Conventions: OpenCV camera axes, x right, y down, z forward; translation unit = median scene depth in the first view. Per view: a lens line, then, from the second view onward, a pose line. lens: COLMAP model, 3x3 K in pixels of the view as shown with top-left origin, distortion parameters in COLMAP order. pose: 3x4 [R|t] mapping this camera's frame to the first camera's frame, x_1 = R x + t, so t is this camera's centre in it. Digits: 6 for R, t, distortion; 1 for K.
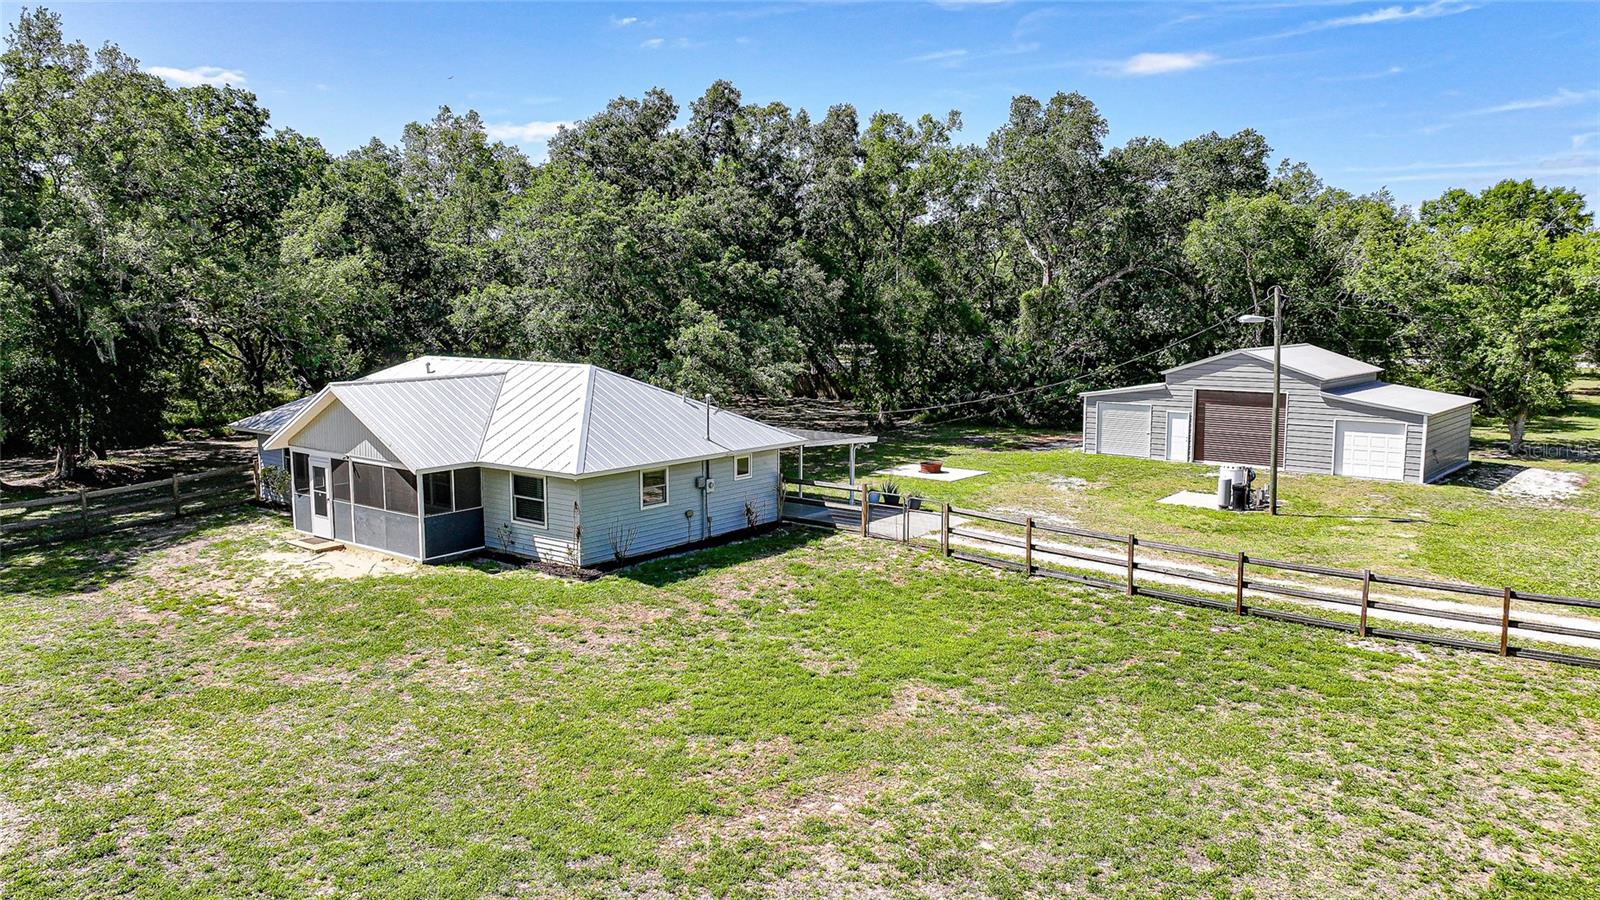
lens RADIAL K [[1126.3, 0, 806.8], [0, 1126.3, 446.1], [0, 0, 1]] dist [-0.002187, 0.013444]
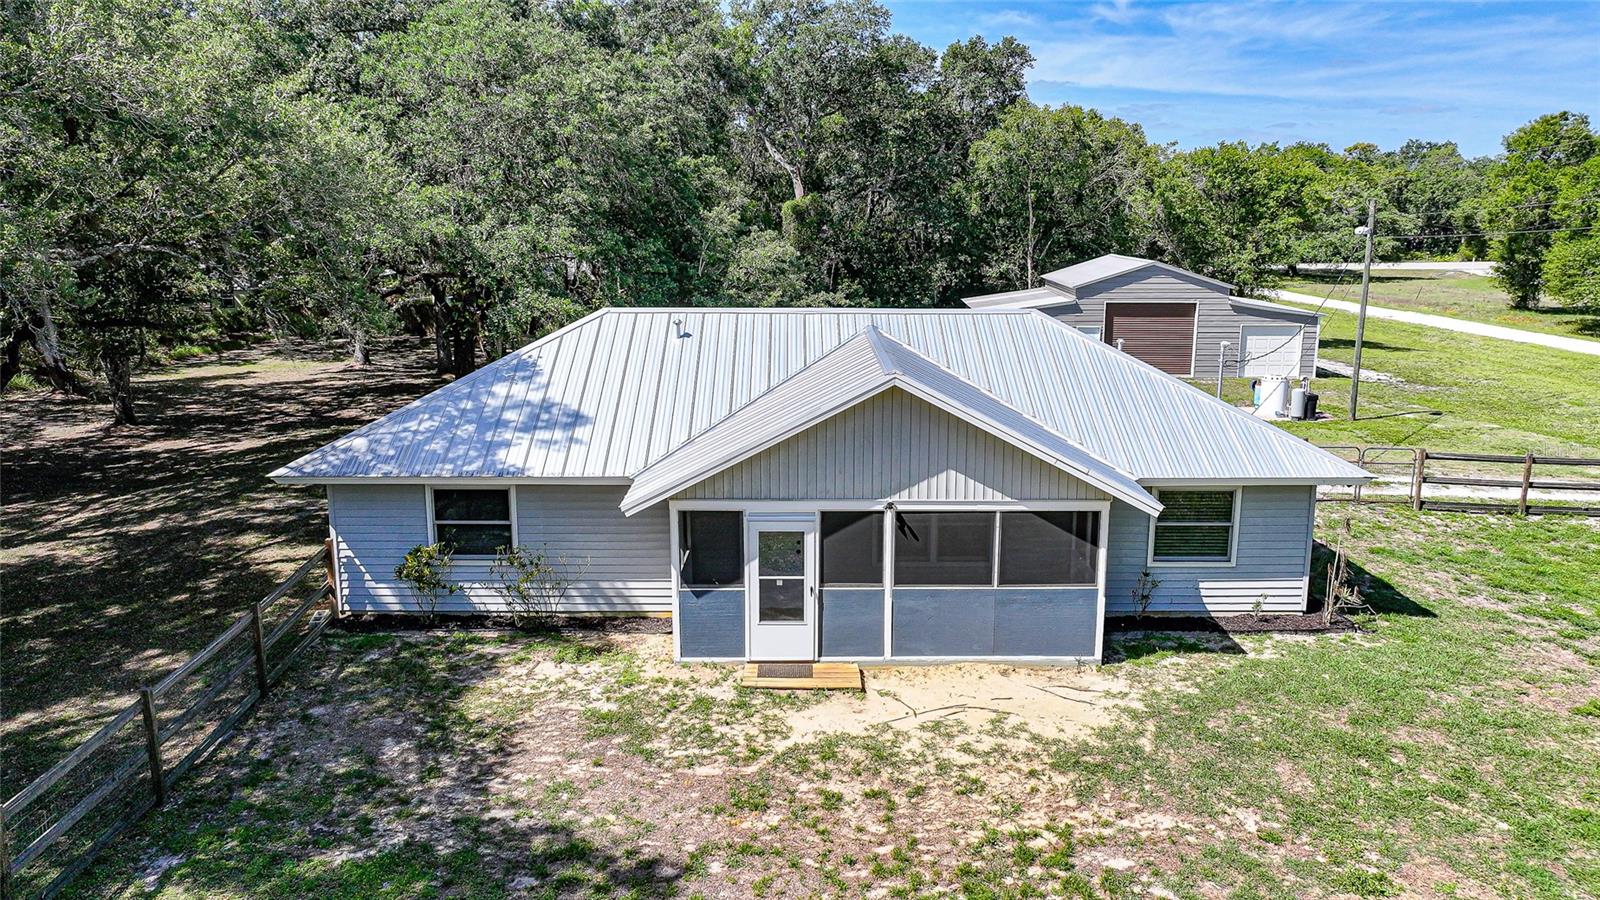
lens RADIAL K [[1126.3, 0, 801.3], [0, 1126.3, 444.9], [0, 0, 1]] dist [-0.002187, 0.013444]
pose [[0.786943, -0.124390, 0.604358, -0.809412], [0.078521, 0.991694, 0.101869, -0.081553], [-0.612010, -0.032710, 0.790174, 0.638031]]
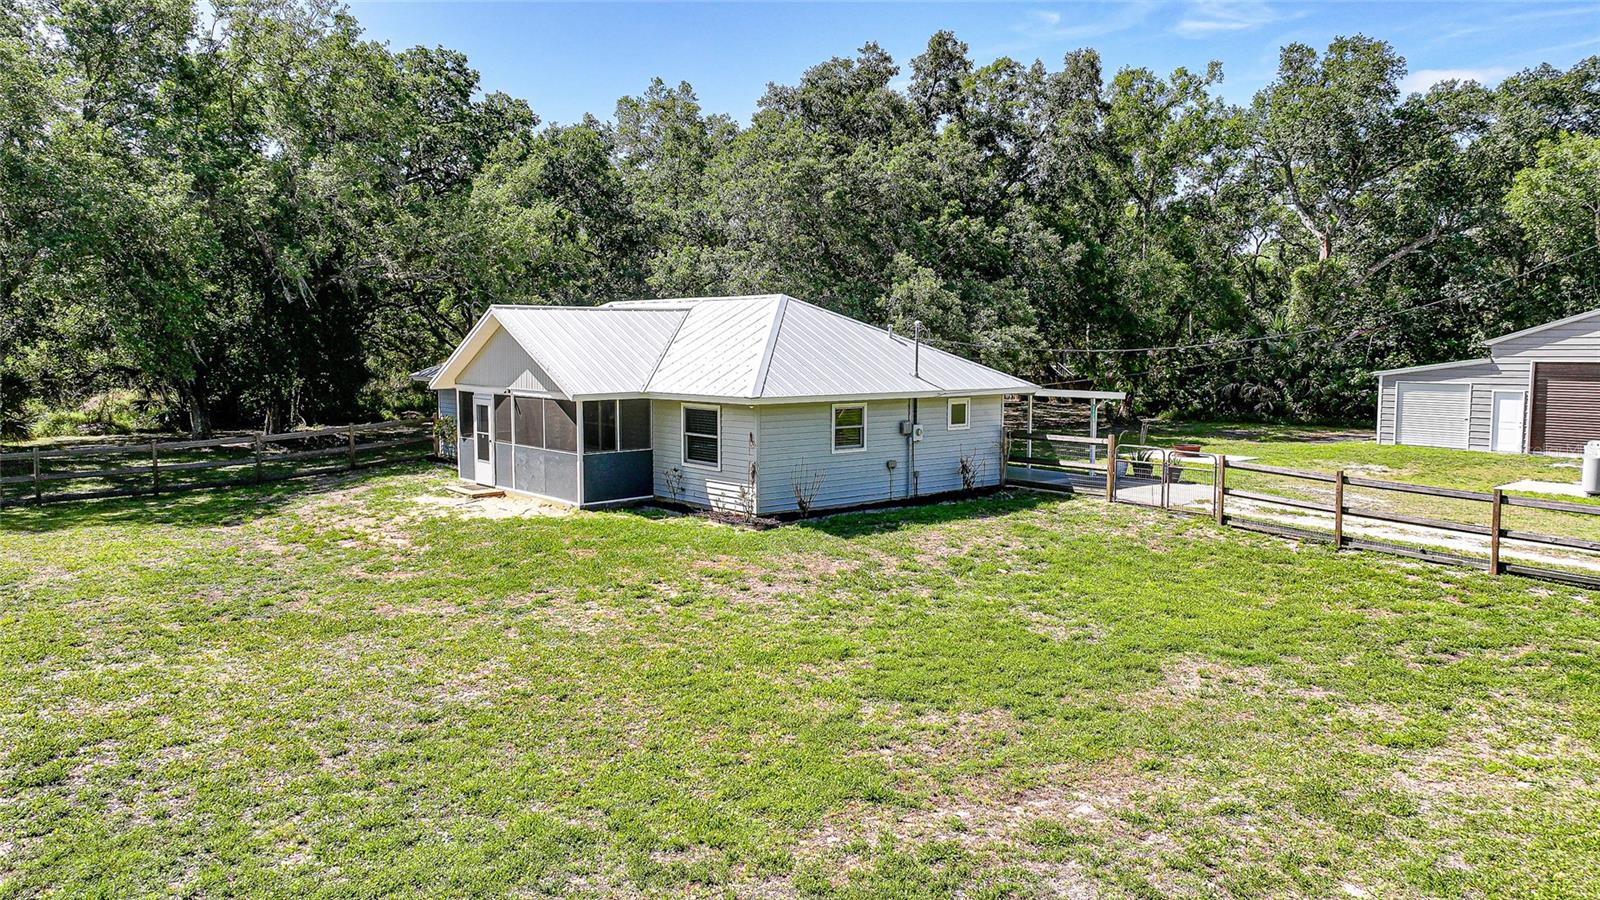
lens RADIAL K [[1126.3, 0, 805.0], [0, 1126.3, 440.7], [0, 0, 1]] dist [-0.002187, 0.013444]
pose [[0.979687, 0.017604, -0.199761, -0.002204], [-0.025082, 0.999074, -0.034968, 0.078559], [0.198960, 0.039268, 0.979220, 0.191879]]
